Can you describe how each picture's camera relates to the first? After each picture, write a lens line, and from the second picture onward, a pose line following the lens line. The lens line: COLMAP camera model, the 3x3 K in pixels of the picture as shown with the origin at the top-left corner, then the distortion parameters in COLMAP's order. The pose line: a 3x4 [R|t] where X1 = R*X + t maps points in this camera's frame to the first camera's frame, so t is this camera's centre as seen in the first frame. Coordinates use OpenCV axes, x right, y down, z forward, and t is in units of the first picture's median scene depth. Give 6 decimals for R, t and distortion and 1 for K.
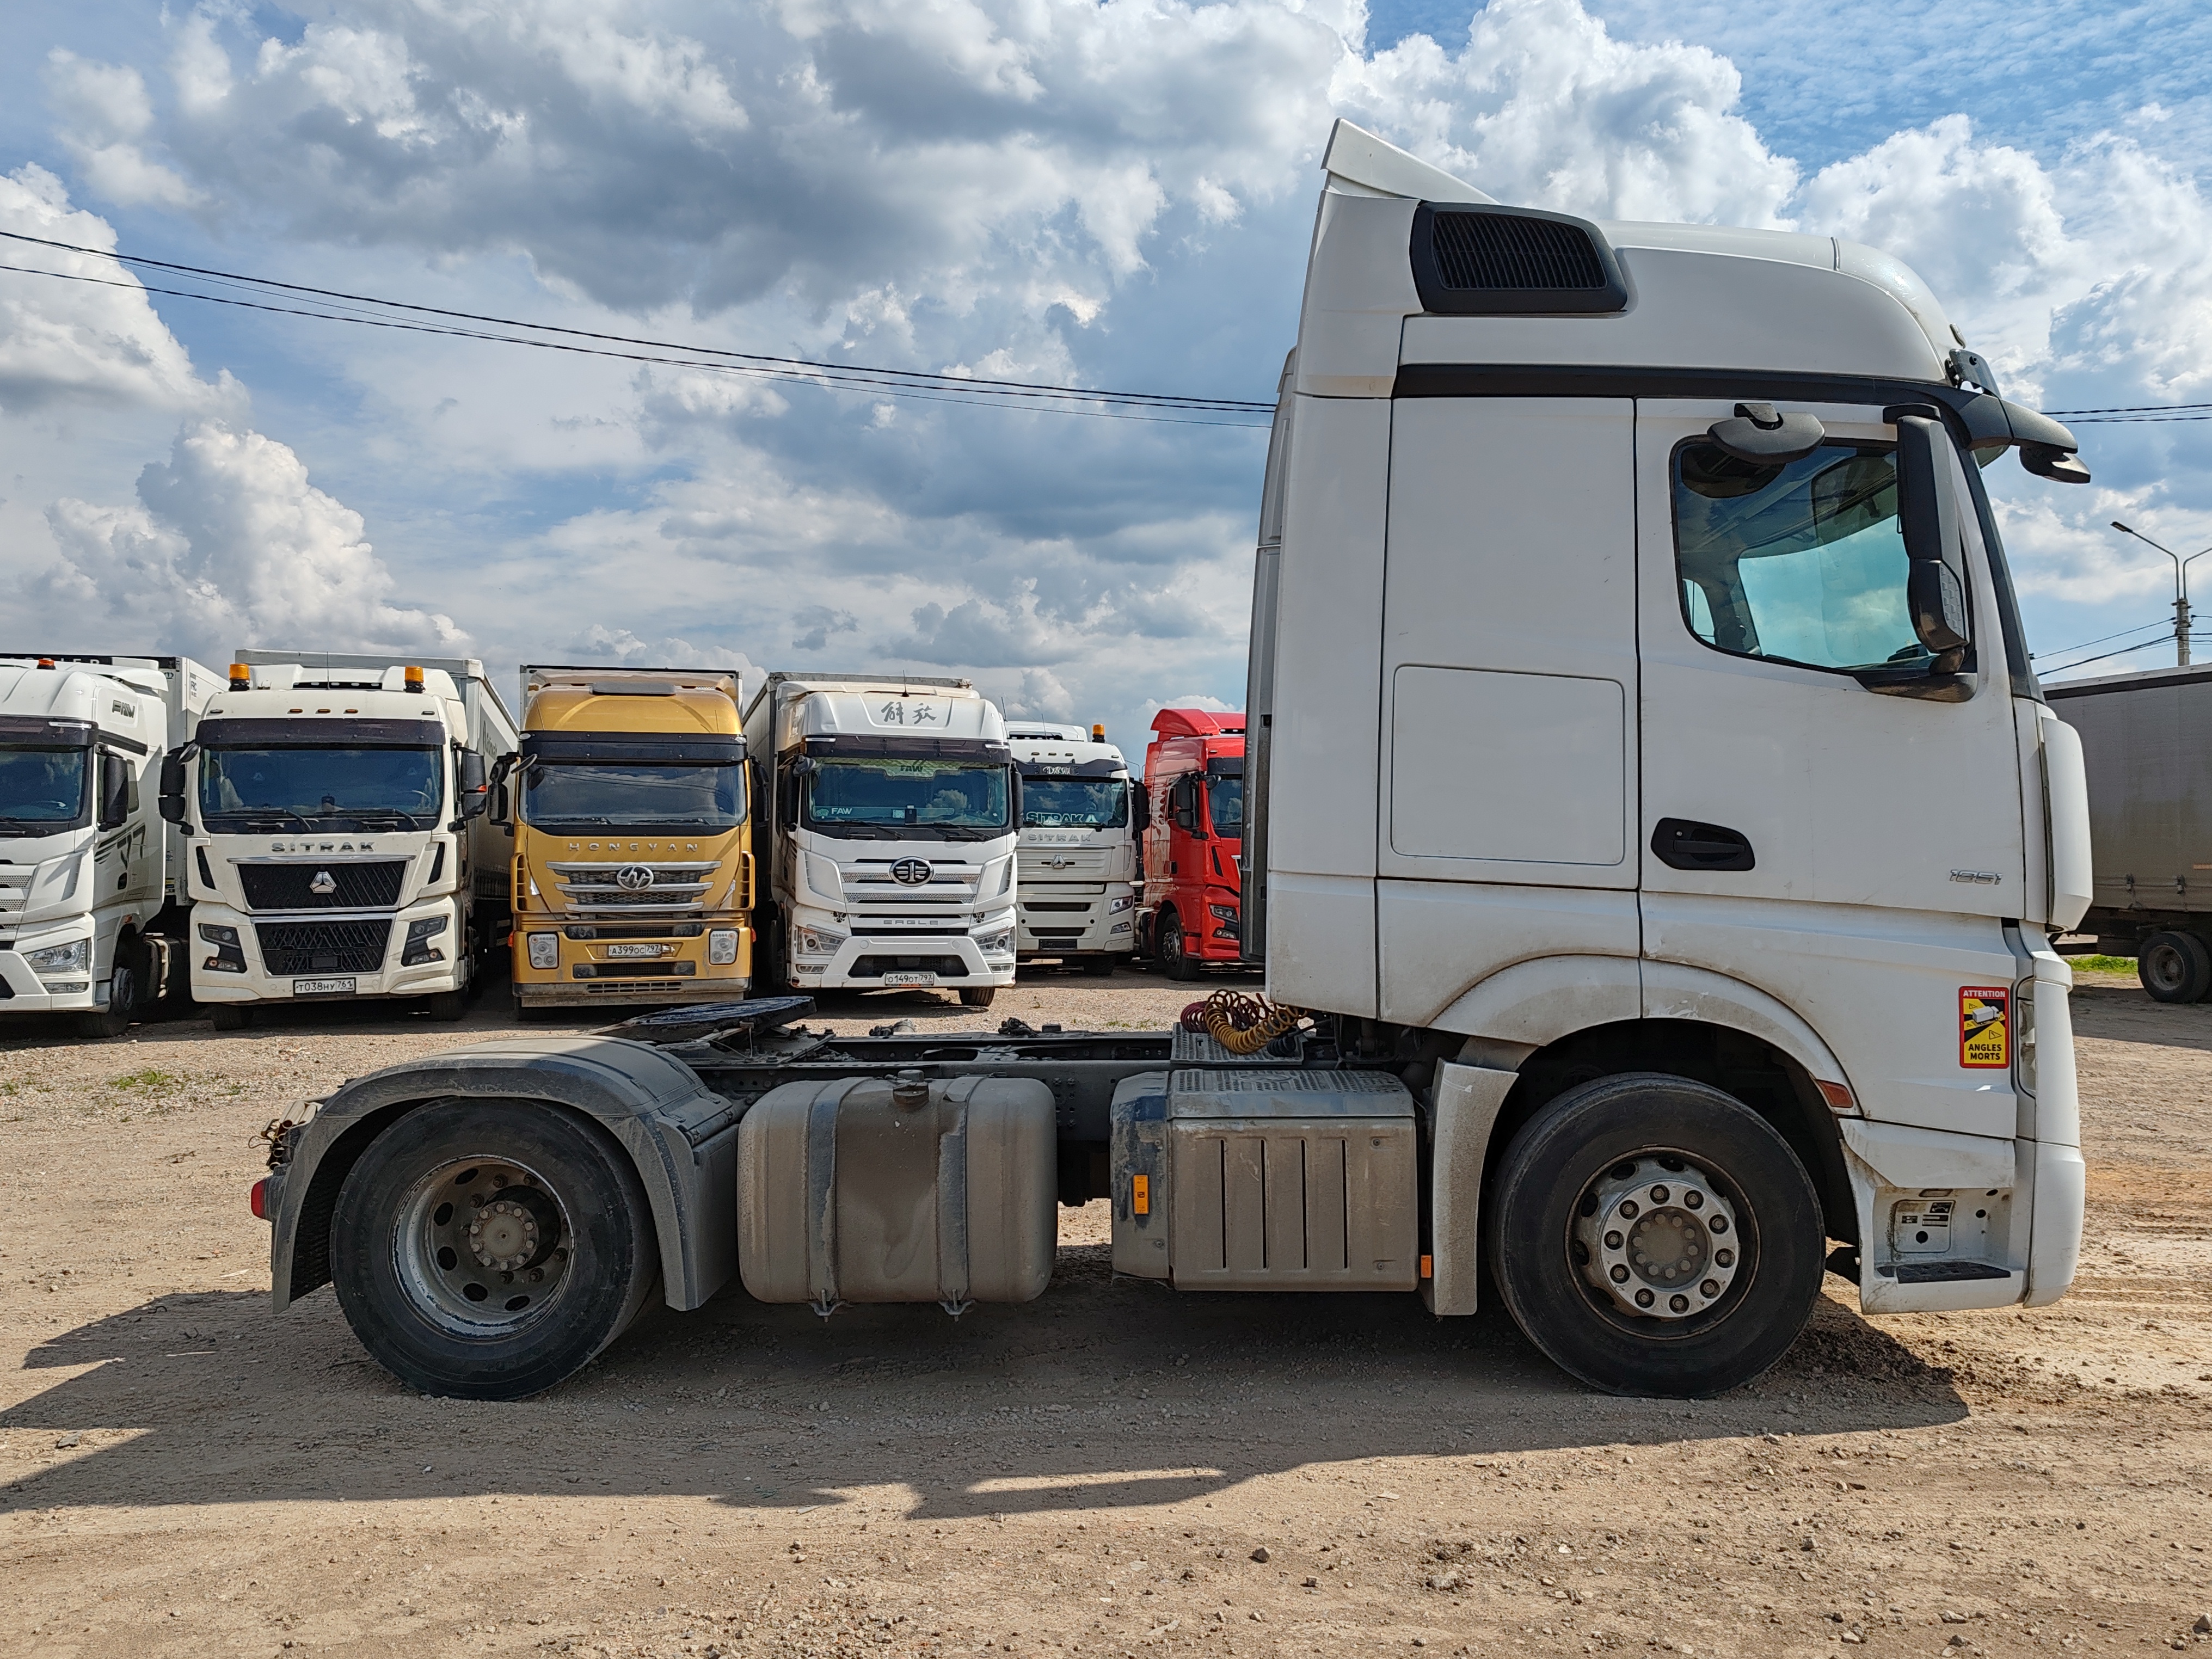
lens RADIAL K [[1714.2, 0, 1103.2], [0, 1714.2, 815.9], [0, 0, 1]] dist [0.009690, 0.012496]
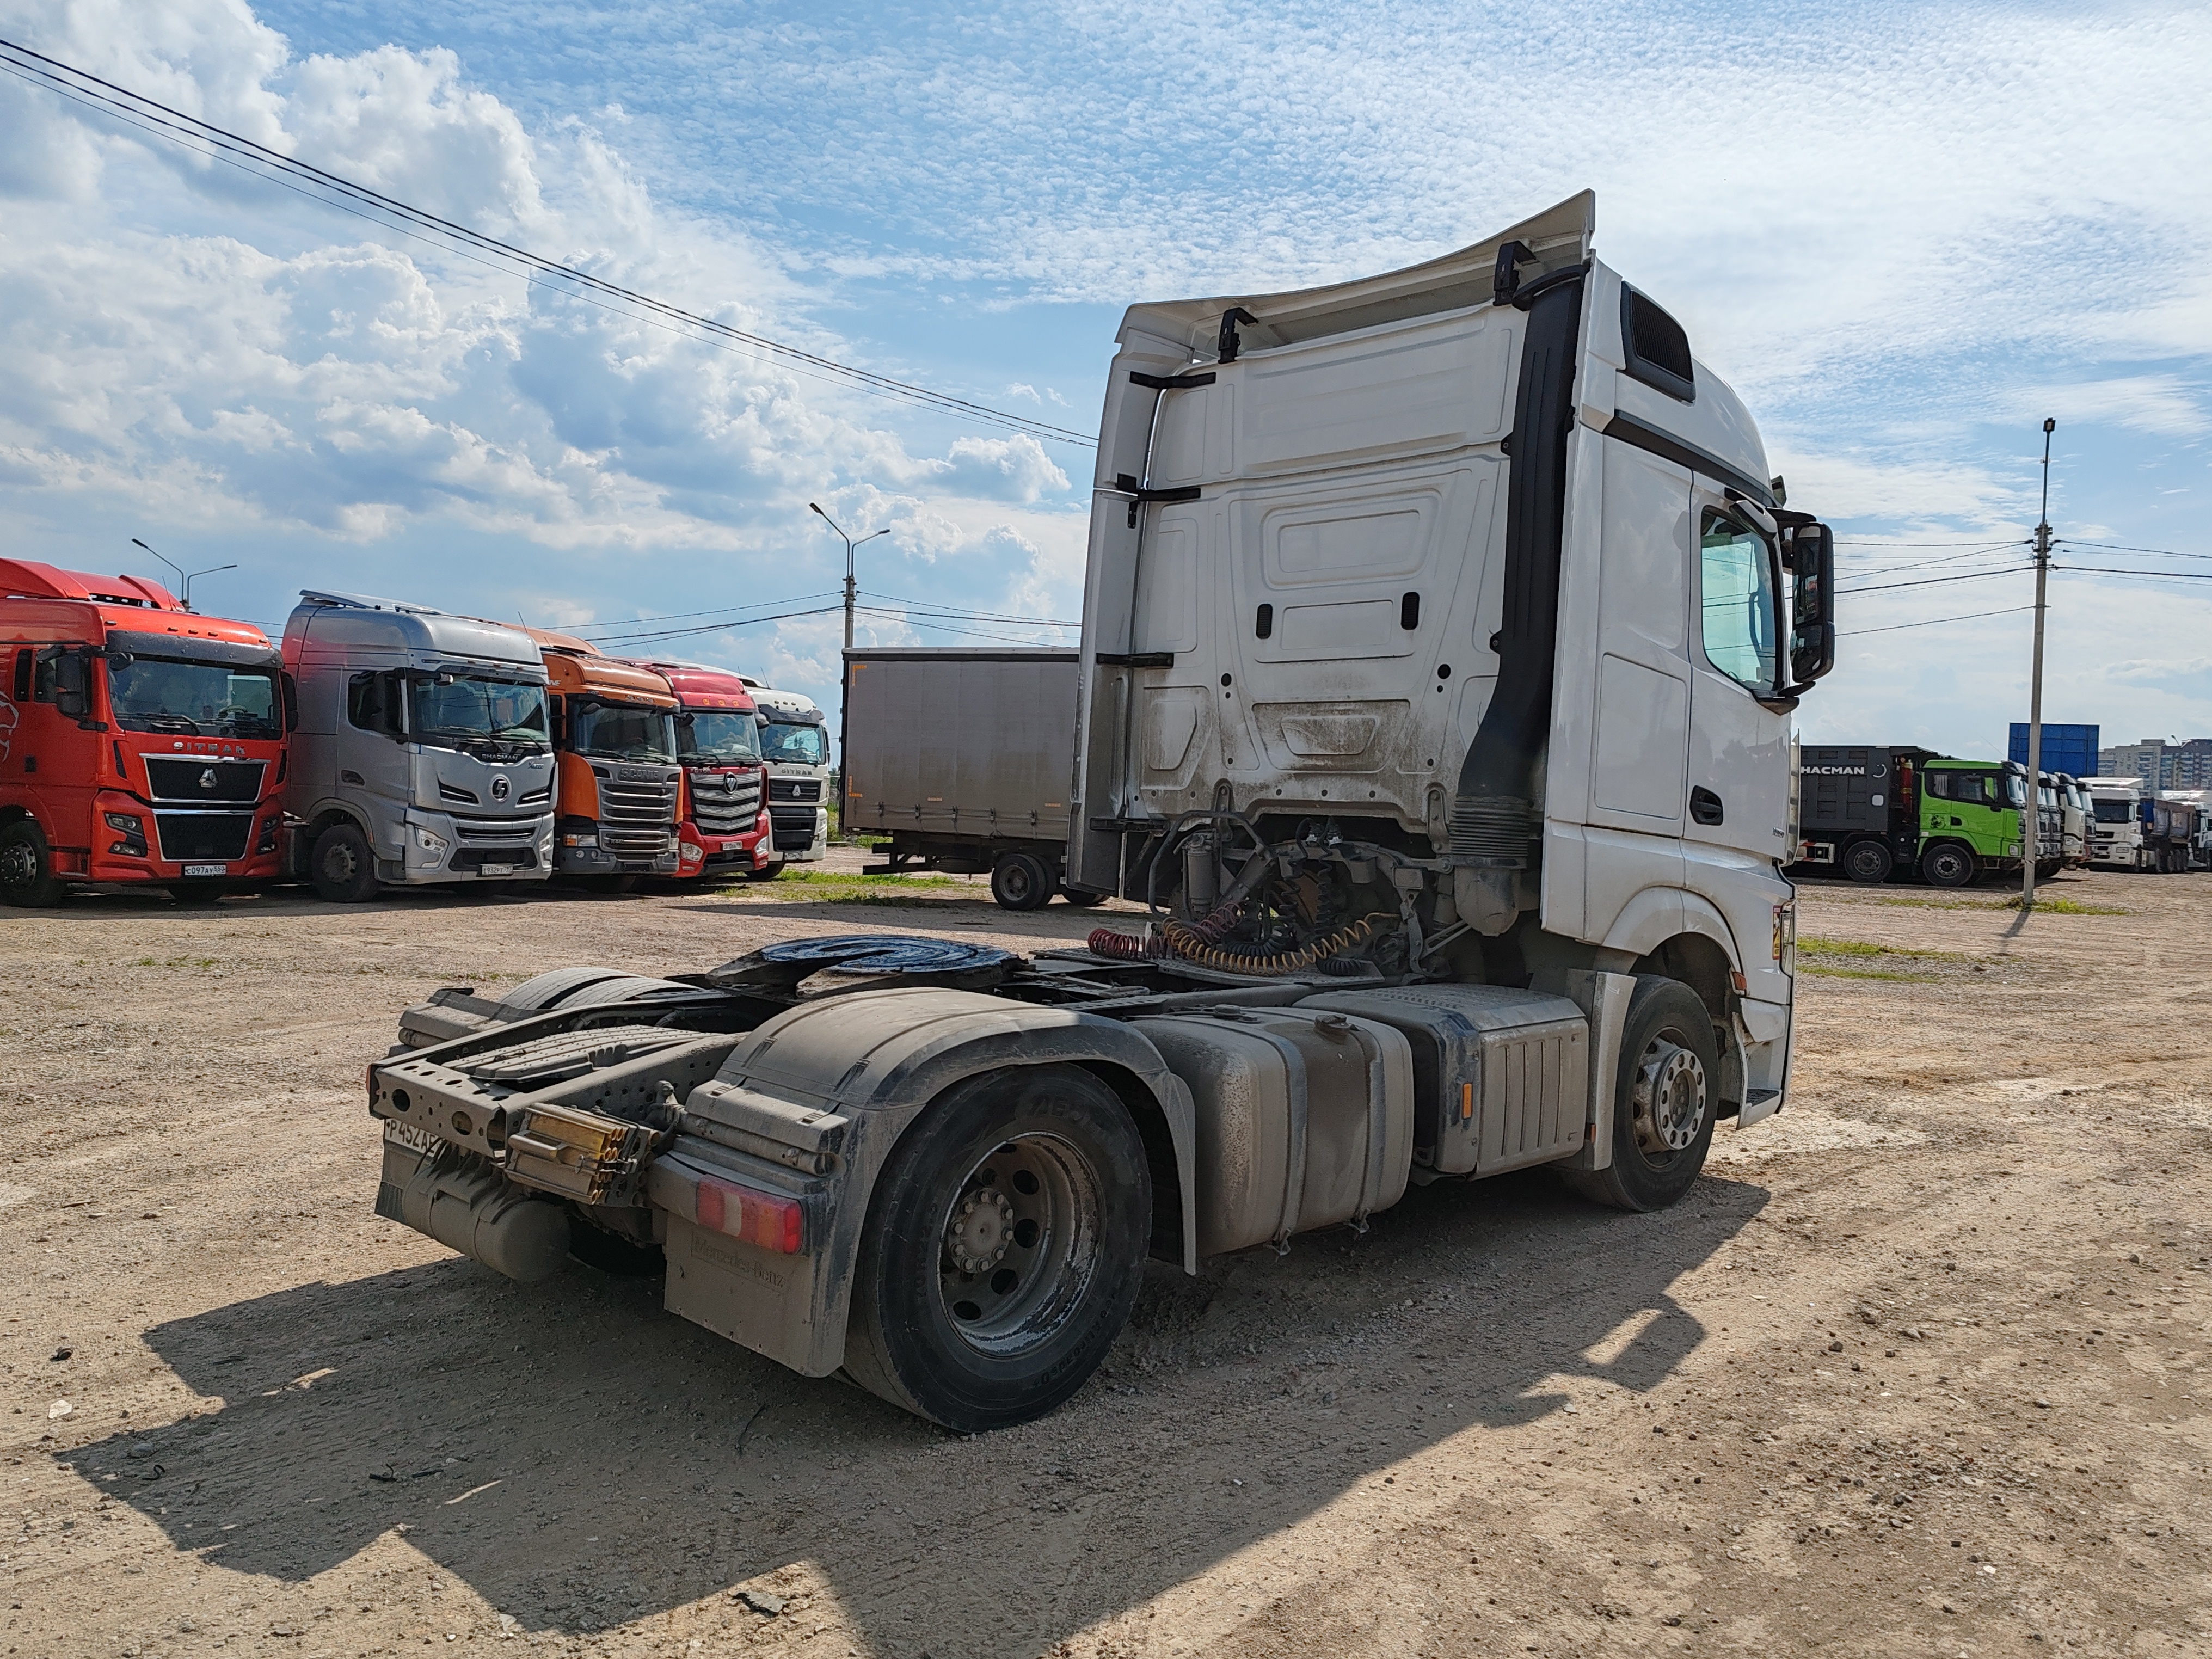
lens RADIAL K [[1714.2, 0, 1103.2], [0, 1714.2, 815.9], [0, 0, 1]] dist [0.009690, 0.012496]
pose [[0.661535, 0.024353, 0.749519, -0.992817], [-0.062481, 0.997787, 0.022727, 0.023307], [-0.747307, -0.061866, 0.661593, 0.446385]]
